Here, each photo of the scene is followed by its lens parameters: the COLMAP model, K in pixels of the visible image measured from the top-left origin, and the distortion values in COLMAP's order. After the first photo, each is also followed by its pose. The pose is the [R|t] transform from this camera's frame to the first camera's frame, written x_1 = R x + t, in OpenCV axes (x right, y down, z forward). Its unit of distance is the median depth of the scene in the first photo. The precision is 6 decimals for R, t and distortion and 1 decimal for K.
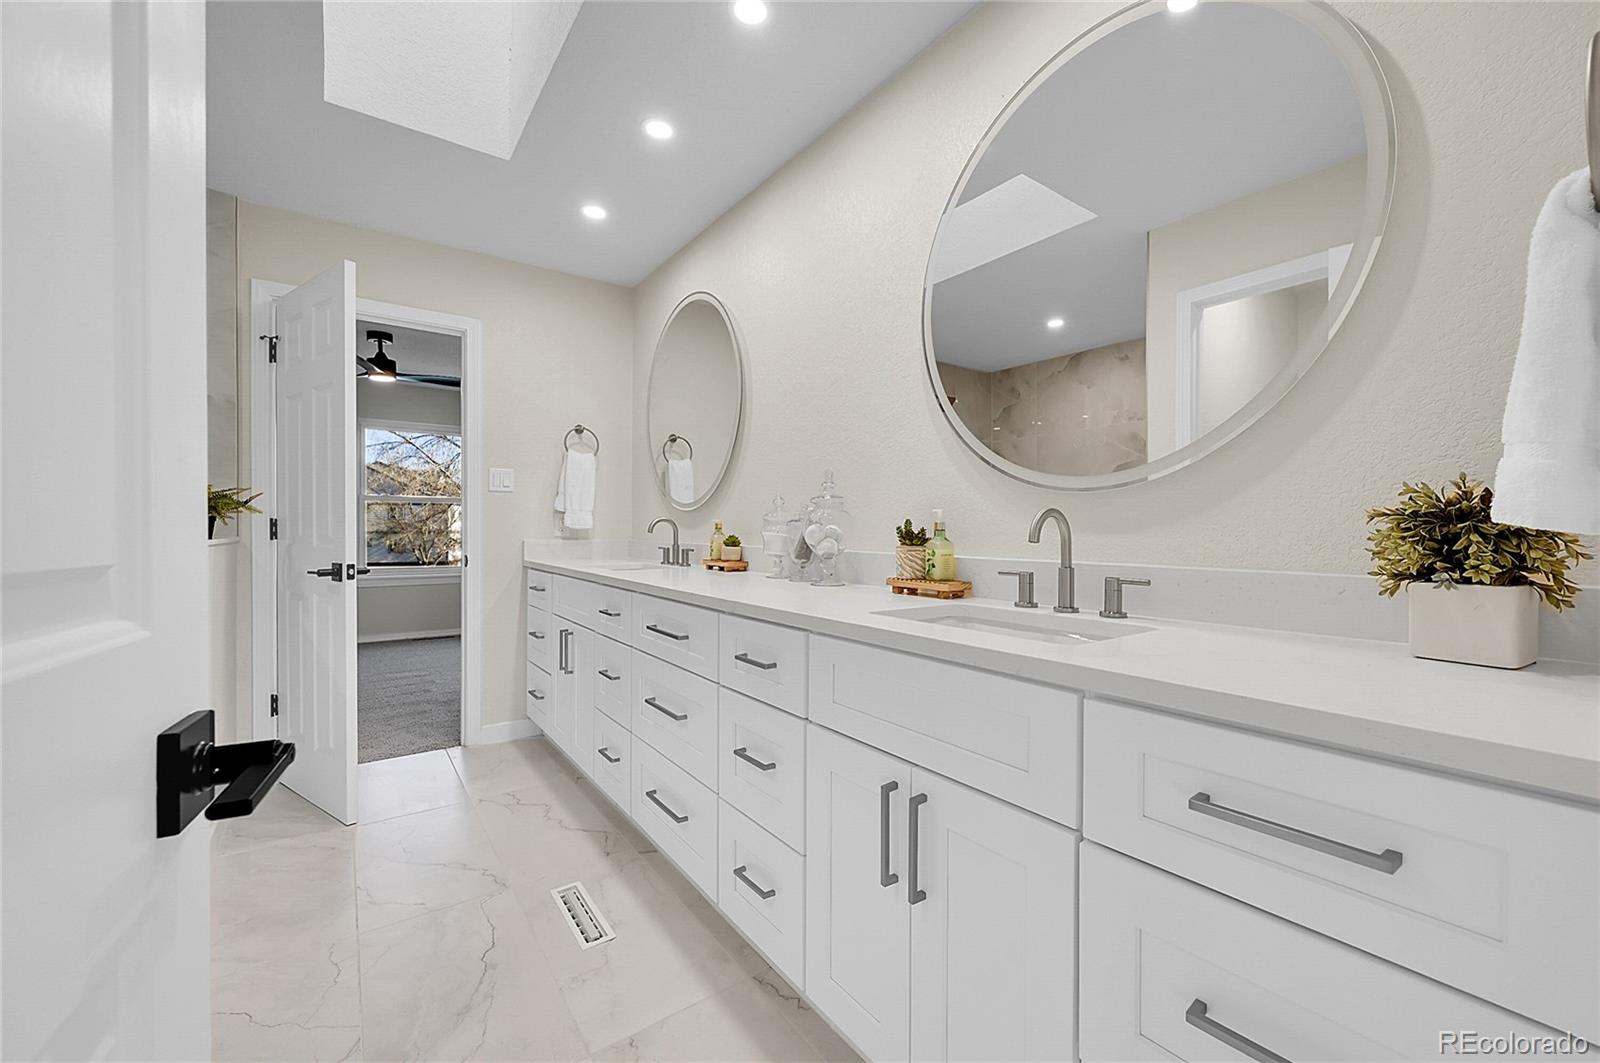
lens RADIAL K [[651.6, 0, 813.6], [0, 651.6, 521.5], [0, 0, 1]] dist [-0.001392, 0.000018]
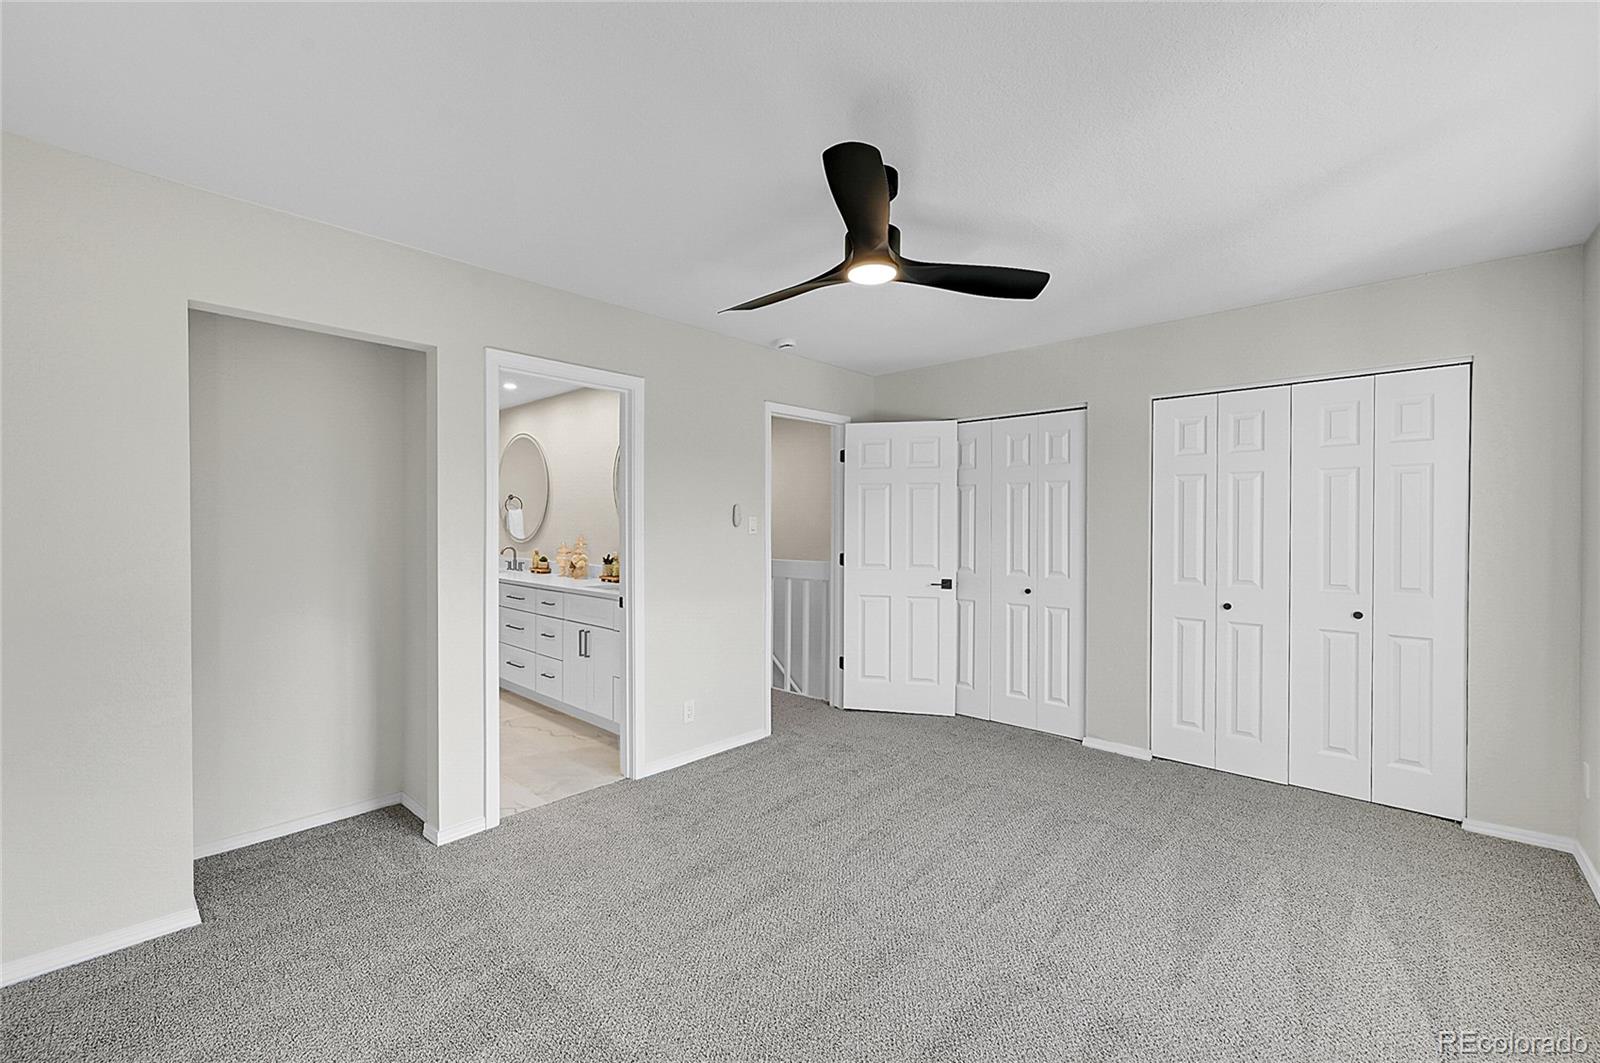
lens RADIAL K [[659.9, 0, 800.0], [0, 659.9, 531.5], [0, 0, 1]] dist [-0.000925, 0.000029]
pose [[0.975374, -0.002004, 0.220548, 0.260111], [-0.003985, 0.999635, 0.026707, -0.145054], [-0.220521, -0.026928, 0.975010, -1.545934]]
